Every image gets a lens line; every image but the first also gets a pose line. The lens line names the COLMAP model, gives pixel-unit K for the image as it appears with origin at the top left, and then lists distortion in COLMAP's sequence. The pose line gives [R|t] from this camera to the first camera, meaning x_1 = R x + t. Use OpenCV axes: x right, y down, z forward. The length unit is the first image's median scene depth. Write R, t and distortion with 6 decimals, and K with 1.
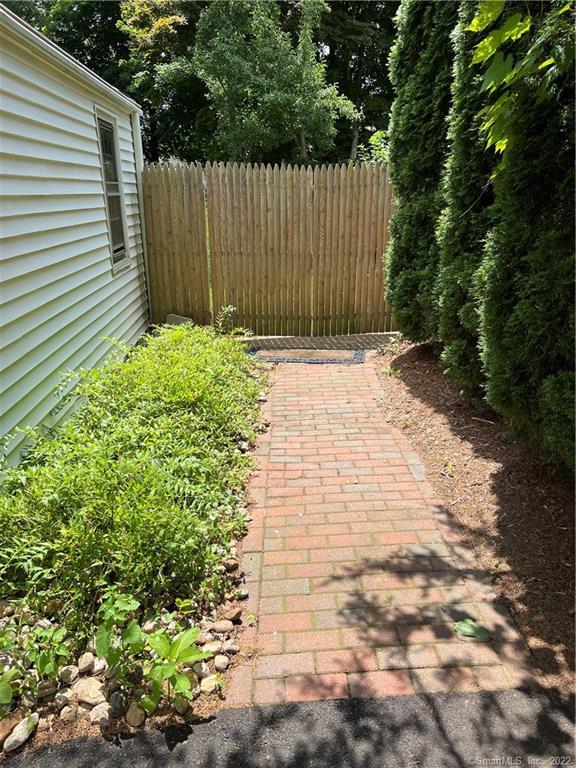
lens RADIAL K [[583.2, 0, 288.0], [0, 583.2, 384.0], [0, 0, 1]] dist [0.000223, -0.000022]
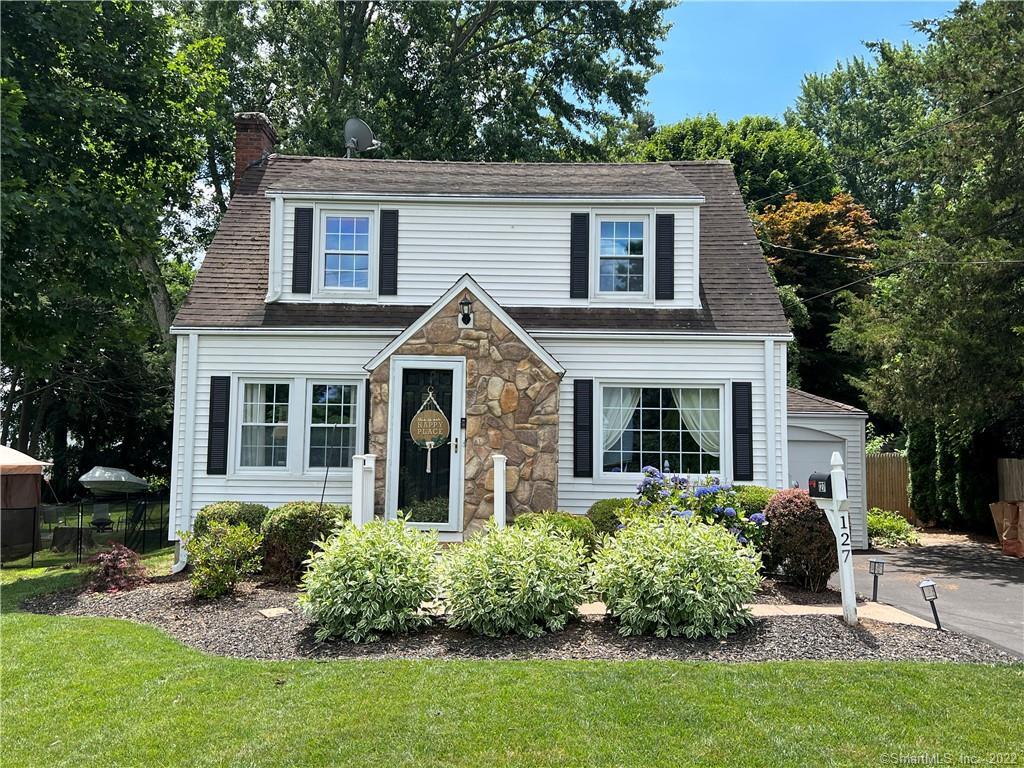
lens RADIAL K [[913.7, 0, 513.9], [0, 913.7, 392.1], [0, 0, 1]] dist [0.162015, -0.330905]
pose [[0.998758, 0.014397, -0.047695, -1.865191], [-0.031929, 0.919863, -0.390938, 1.416166], [0.038245, 0.391975, 0.919180, -4.078700]]
